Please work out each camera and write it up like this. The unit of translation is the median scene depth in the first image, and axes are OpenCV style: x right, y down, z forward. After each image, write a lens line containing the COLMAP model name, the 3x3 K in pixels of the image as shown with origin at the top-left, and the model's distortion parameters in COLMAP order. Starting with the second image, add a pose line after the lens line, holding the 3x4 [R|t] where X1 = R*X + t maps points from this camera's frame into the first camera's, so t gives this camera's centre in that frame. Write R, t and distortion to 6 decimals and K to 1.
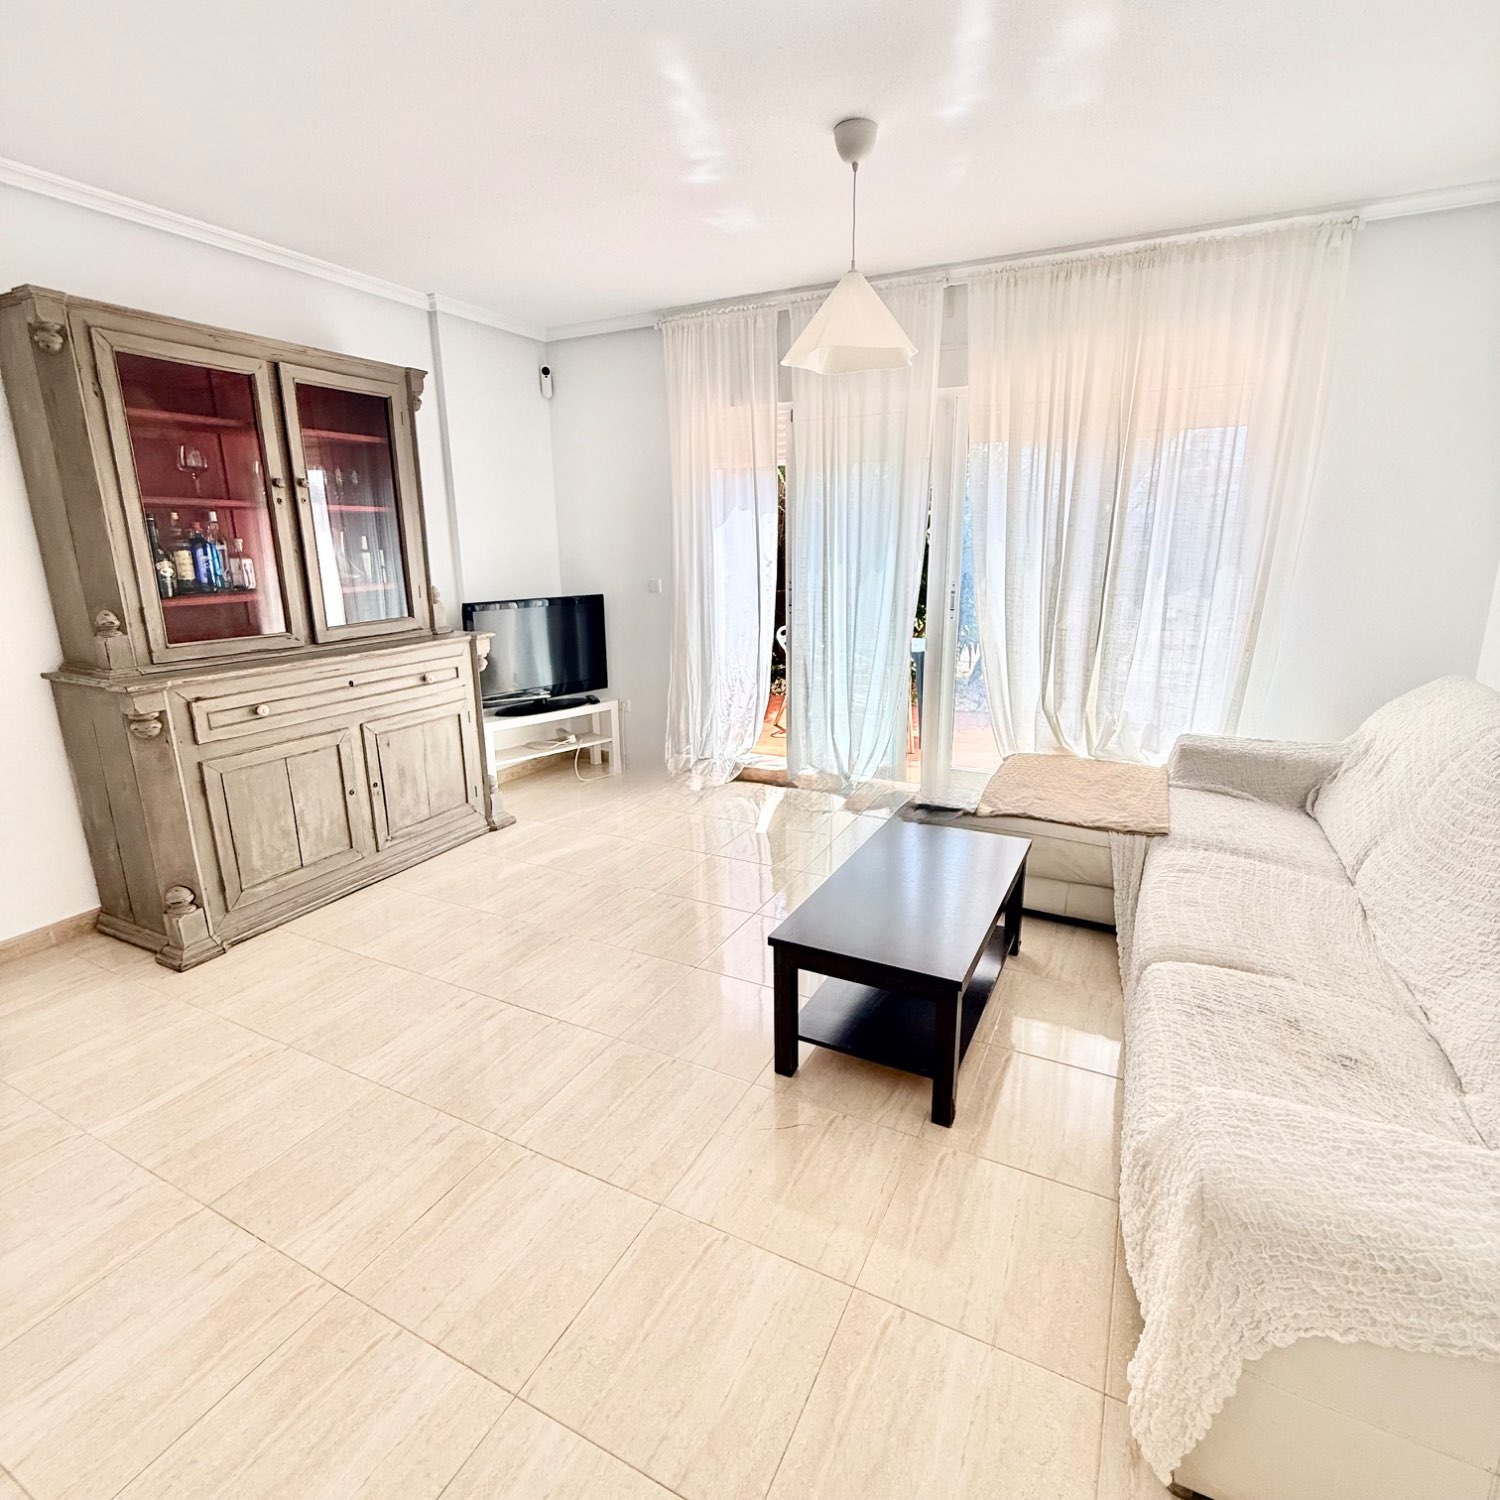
lens RADIAL K [[801.0, 0, 752.1], [0, 801.0, 742.1], [0, 0, 1]] dist [-0.000309, 0.000759]
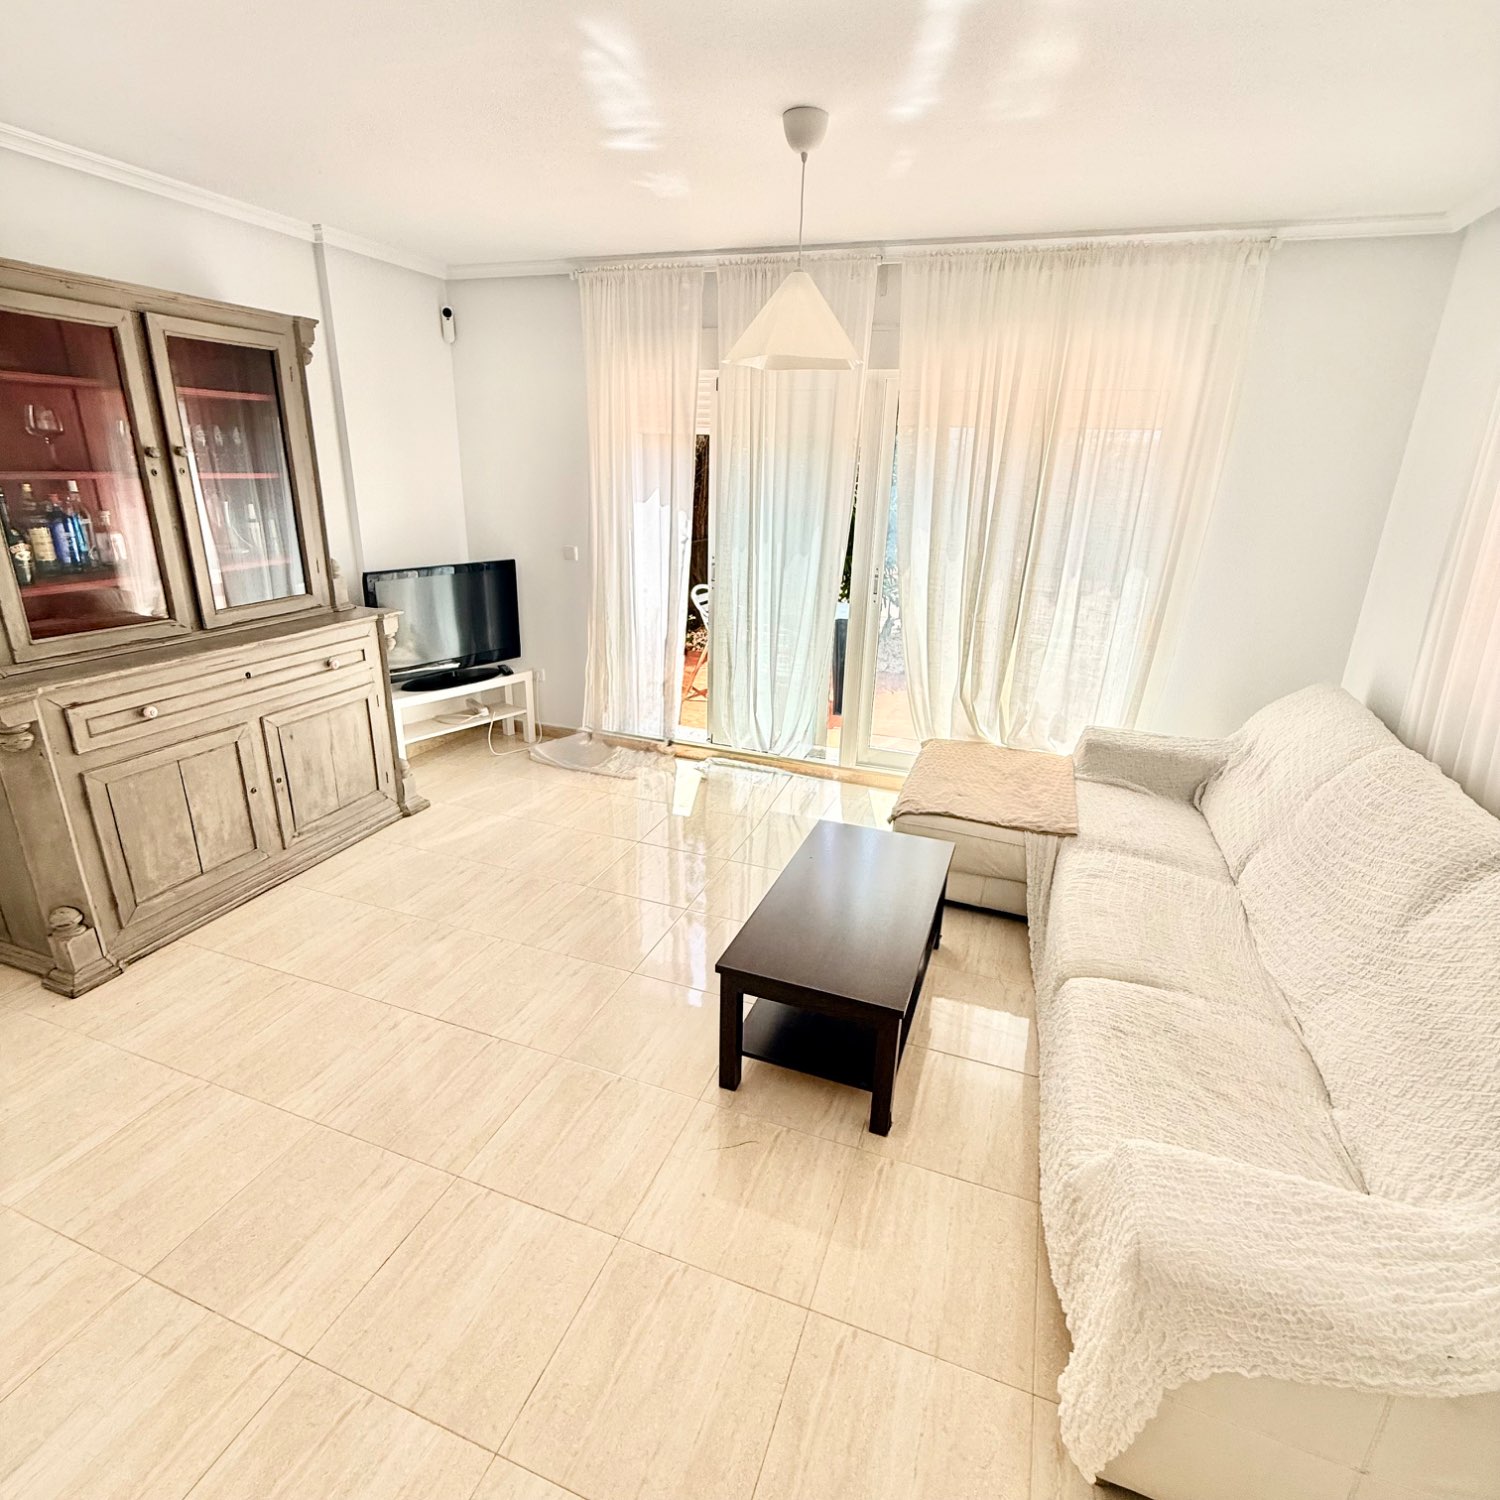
lens RADIAL K [[801.0, 0, 752.1], [0, 801.0, 742.1], [0, 0, 1]] dist [-0.000309, 0.000759]
pose [[0.991994, -0.001643, 0.126278, -0.046082], [-0.009738, 0.995943, 0.089460, -0.097316], [-0.125913, -0.089974, 0.987953, 0.006813]]
